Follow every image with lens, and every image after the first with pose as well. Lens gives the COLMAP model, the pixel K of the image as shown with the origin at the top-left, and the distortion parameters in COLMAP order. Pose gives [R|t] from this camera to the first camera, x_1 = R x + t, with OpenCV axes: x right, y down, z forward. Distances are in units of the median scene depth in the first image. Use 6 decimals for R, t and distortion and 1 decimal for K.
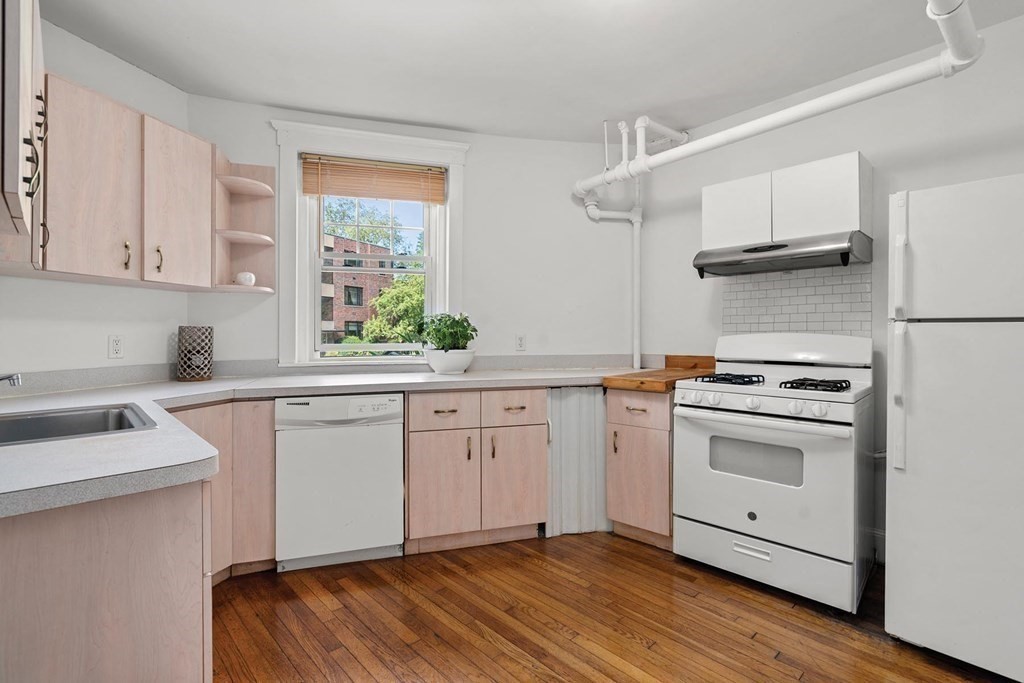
lens RADIAL K [[476.6, 0, 510.9], [0, 476.6, 330.9], [0, 0, 1]] dist [-0.000113, 0.000035]
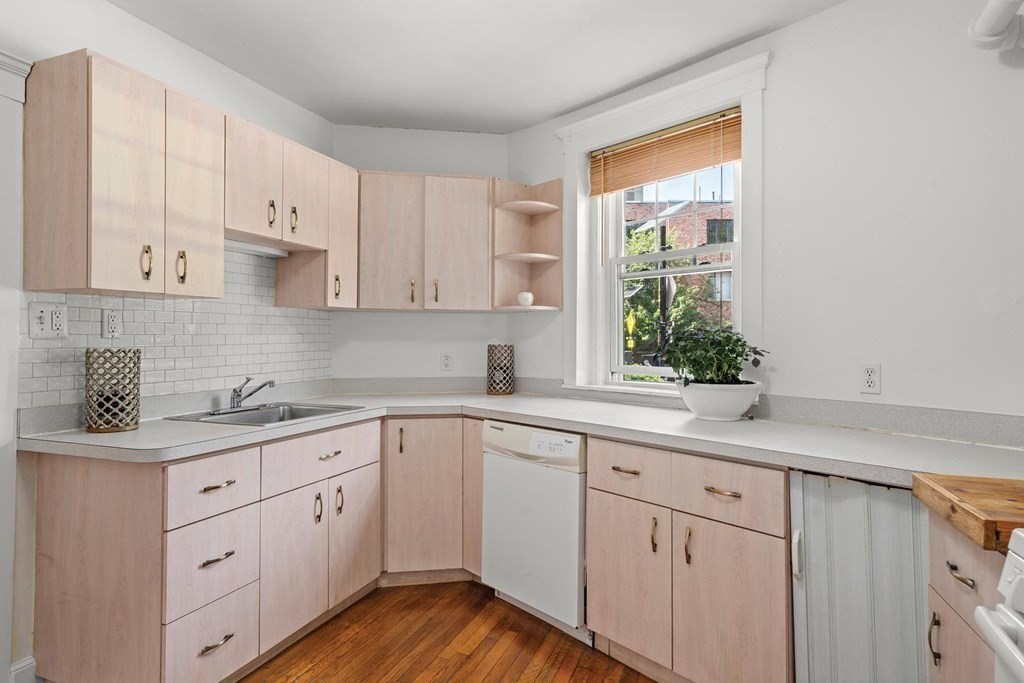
lens RADIAL K [[561.0, 0, 516.6], [0, 561.0, 333.4], [0, 0, 1]] dist [0.006378, 0.002733]
pose [[0.426109, -0.006821, -0.904646, 0.529768], [-0.000533, 0.999970, -0.007791, -0.026354], [0.904672, 0.003802, 0.426092, 0.487415]]
